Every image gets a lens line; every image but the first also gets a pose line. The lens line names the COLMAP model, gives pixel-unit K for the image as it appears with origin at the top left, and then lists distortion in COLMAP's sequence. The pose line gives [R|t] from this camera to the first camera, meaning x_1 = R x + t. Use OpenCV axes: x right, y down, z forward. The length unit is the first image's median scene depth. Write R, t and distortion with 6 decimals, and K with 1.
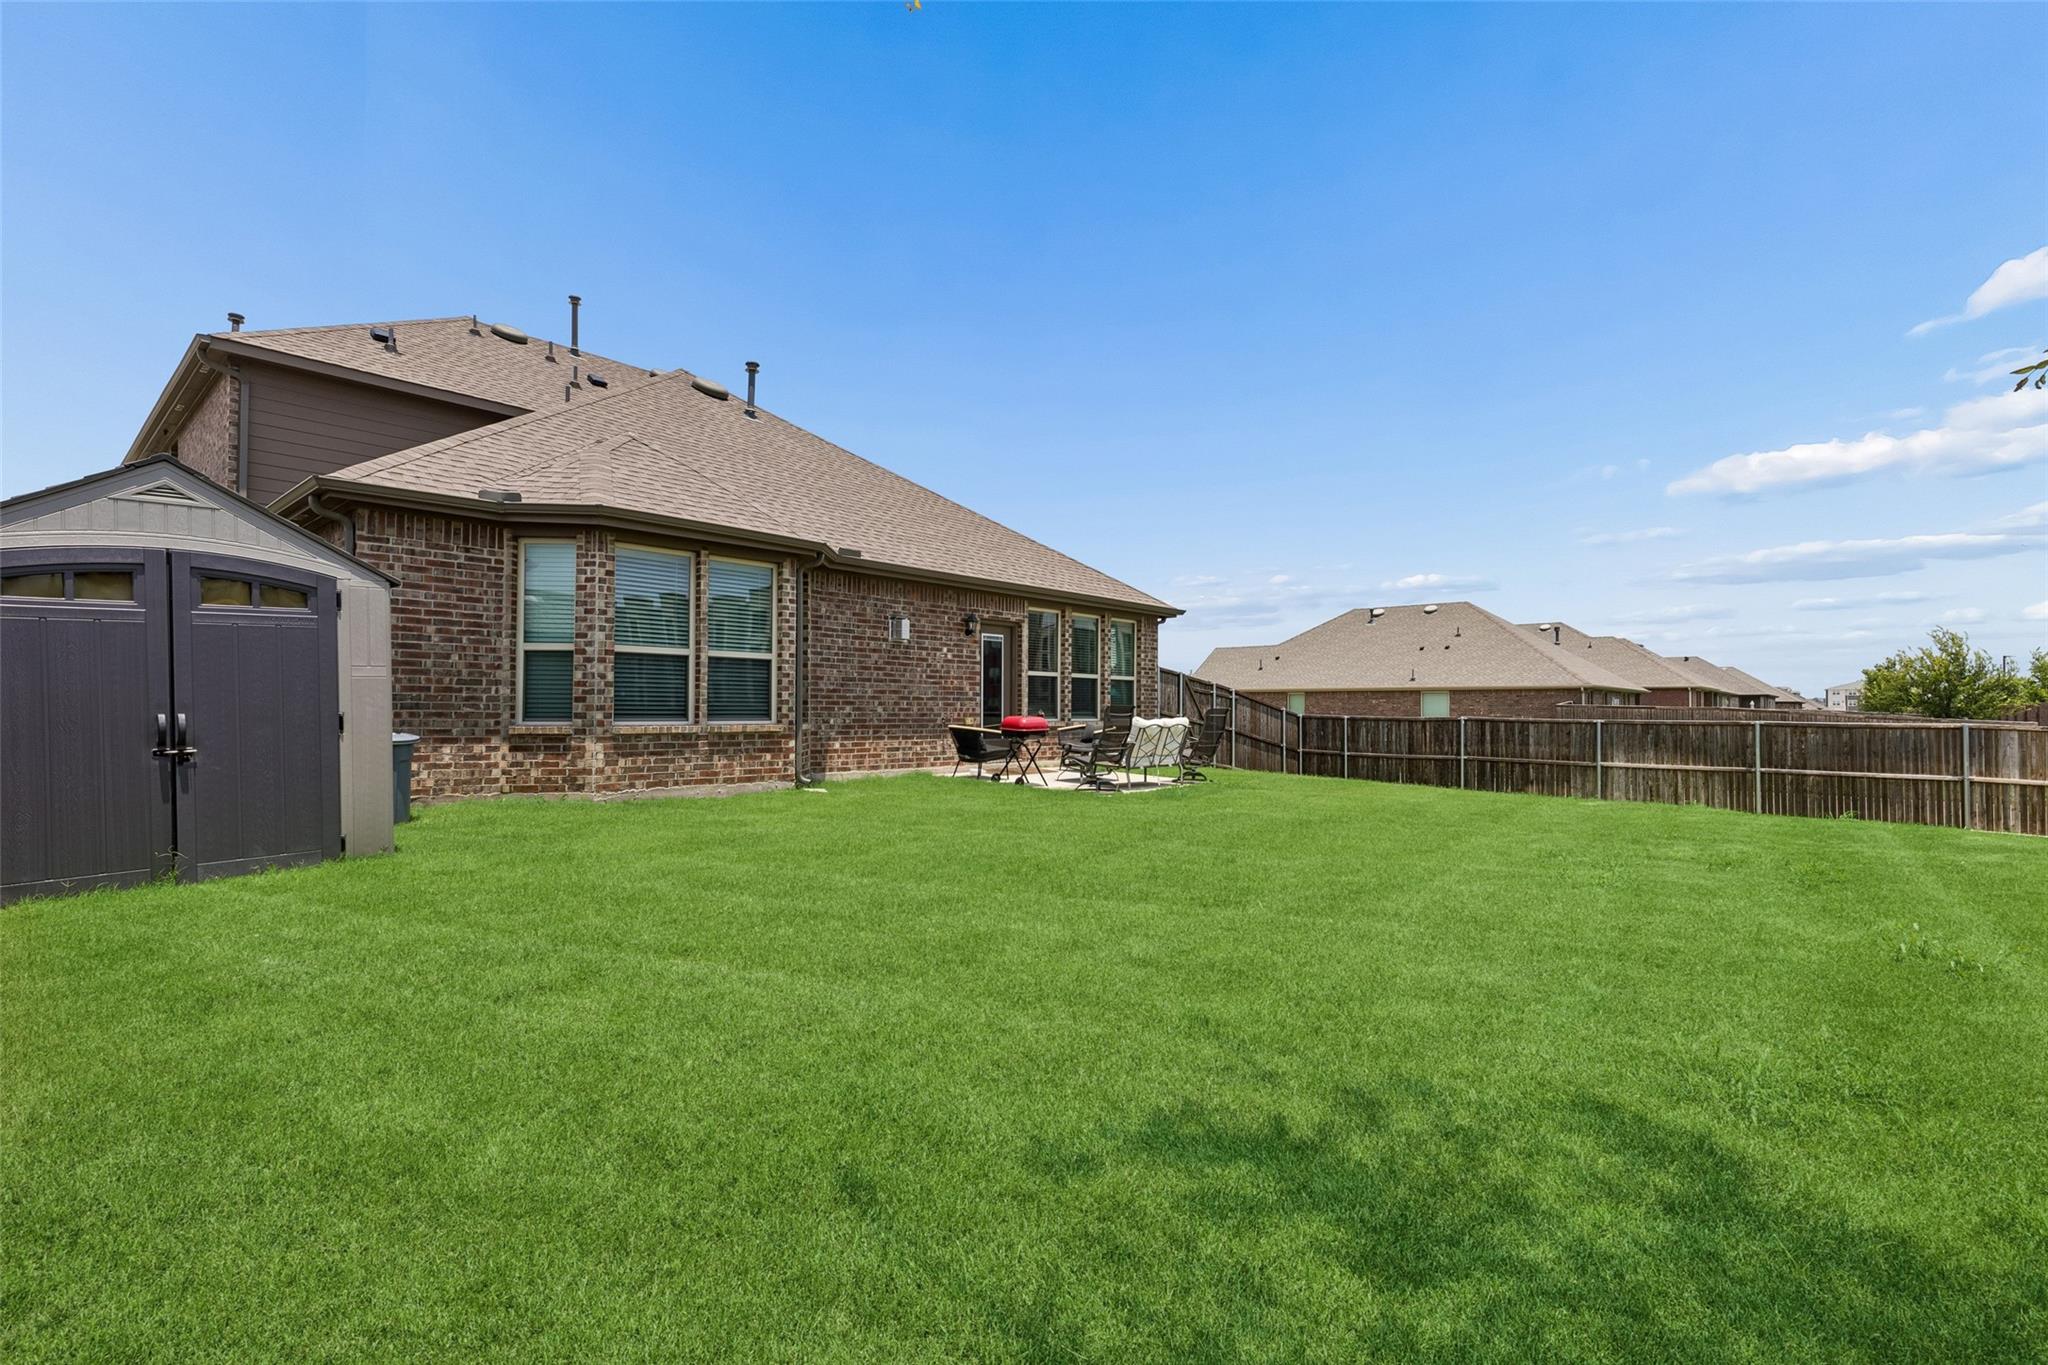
lens RADIAL K [[926.5, 0, 1039.0], [0, 926.5, 685.2], [0, 0, 1]] dist [0.001310, 0.000096]
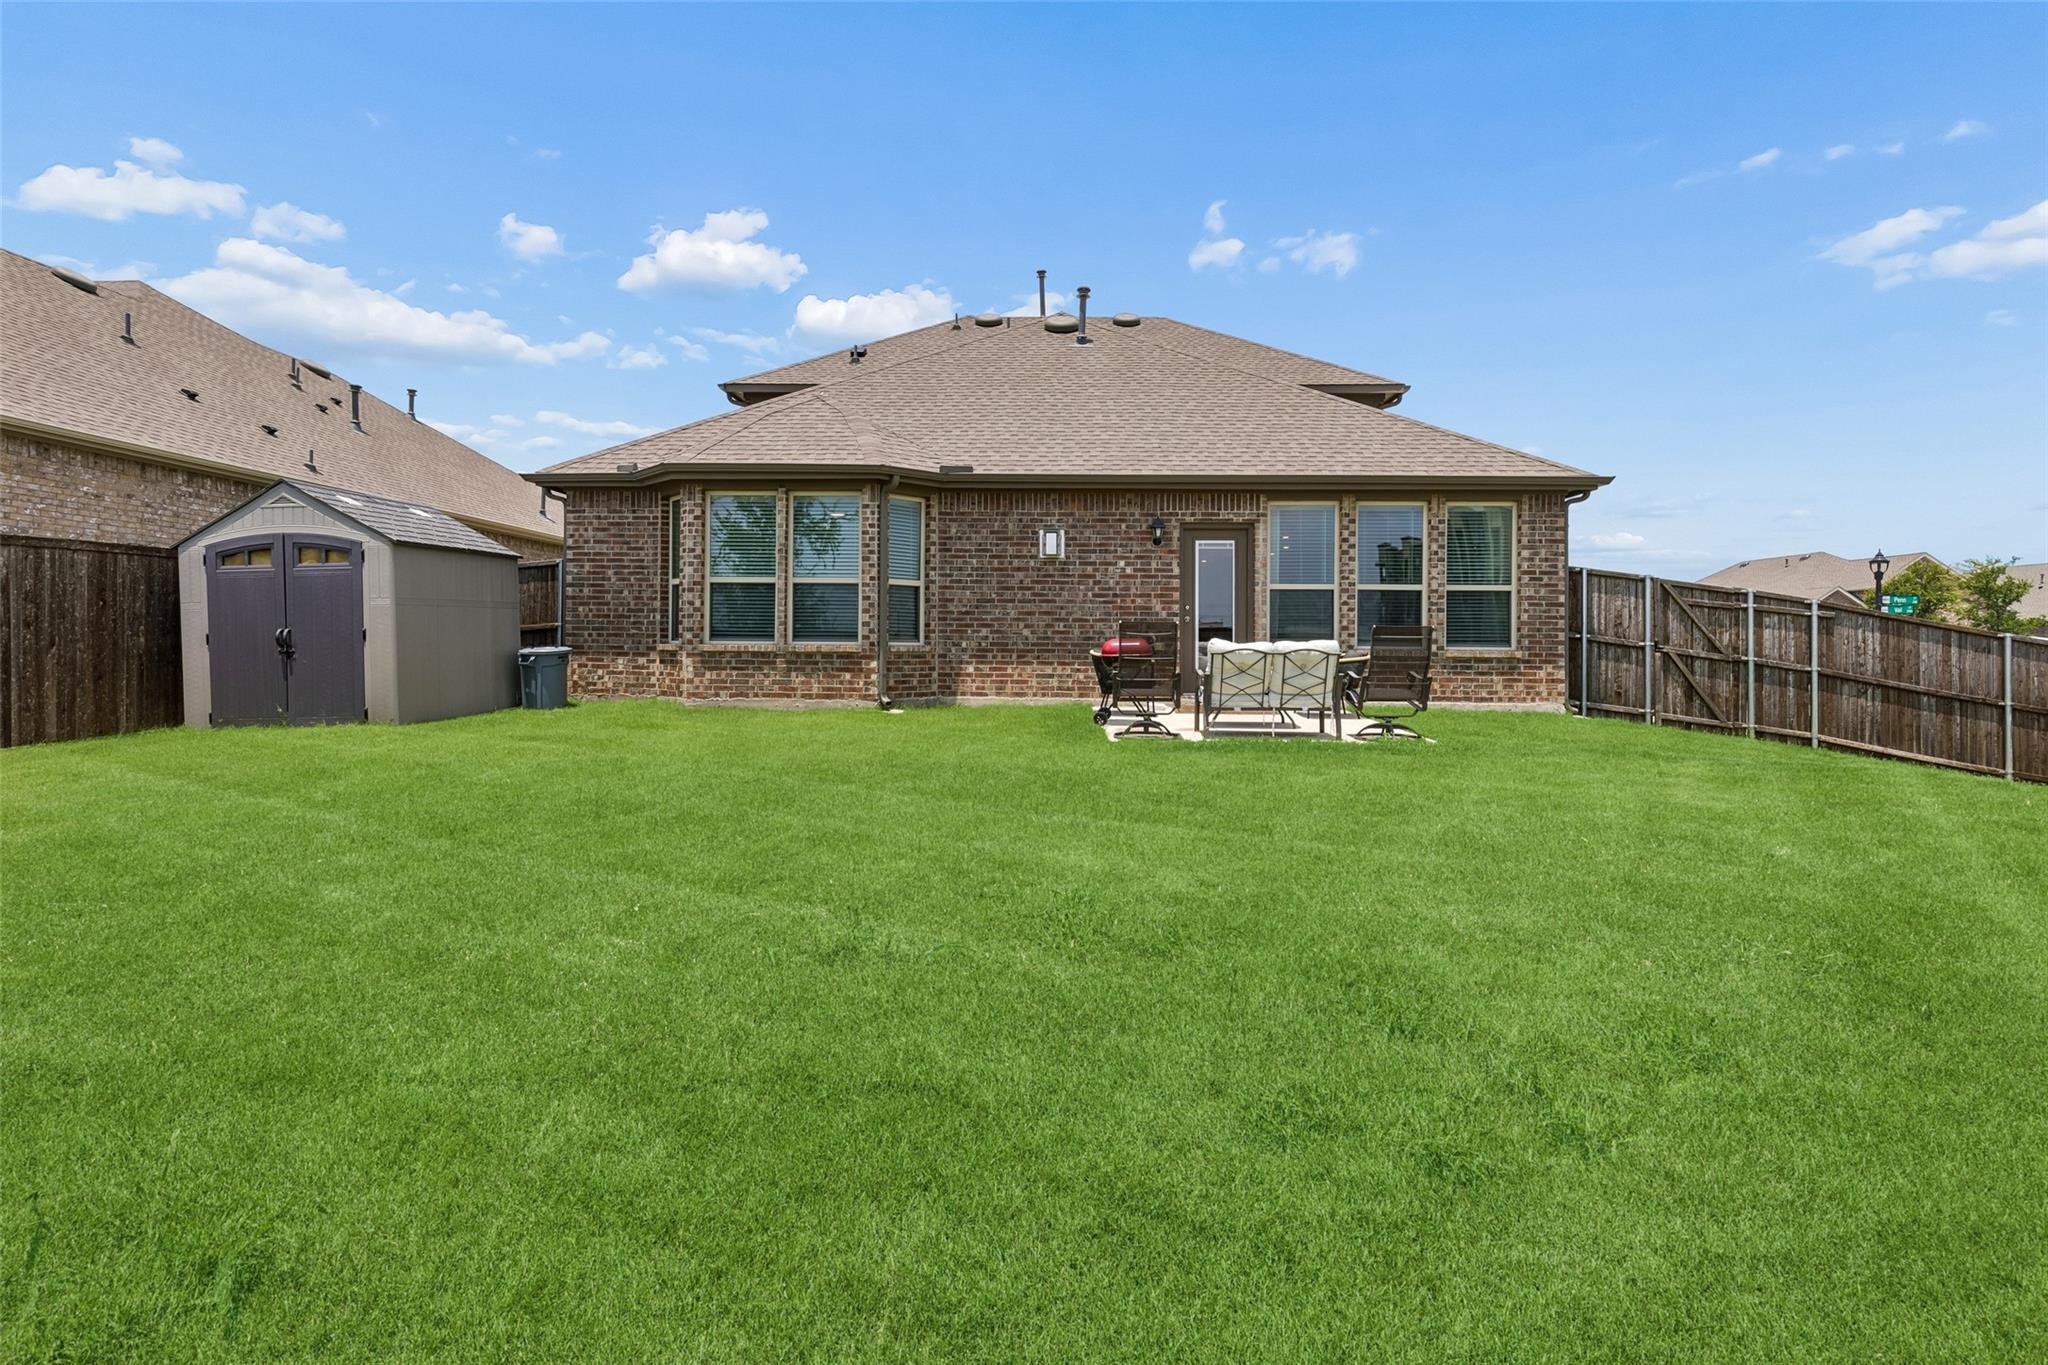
lens RADIAL K [[932.9, 0, 1025.8], [0, 932.9, 633.4], [0, 0, 1]] dist [0.001961, 0.000132]
pose [[0.643254, -0.008711, -0.765603, 0.530116], [0.016691, 0.999857, 0.002648, 0.024242], [0.765471, -0.014482, 0.643308, 0.389235]]
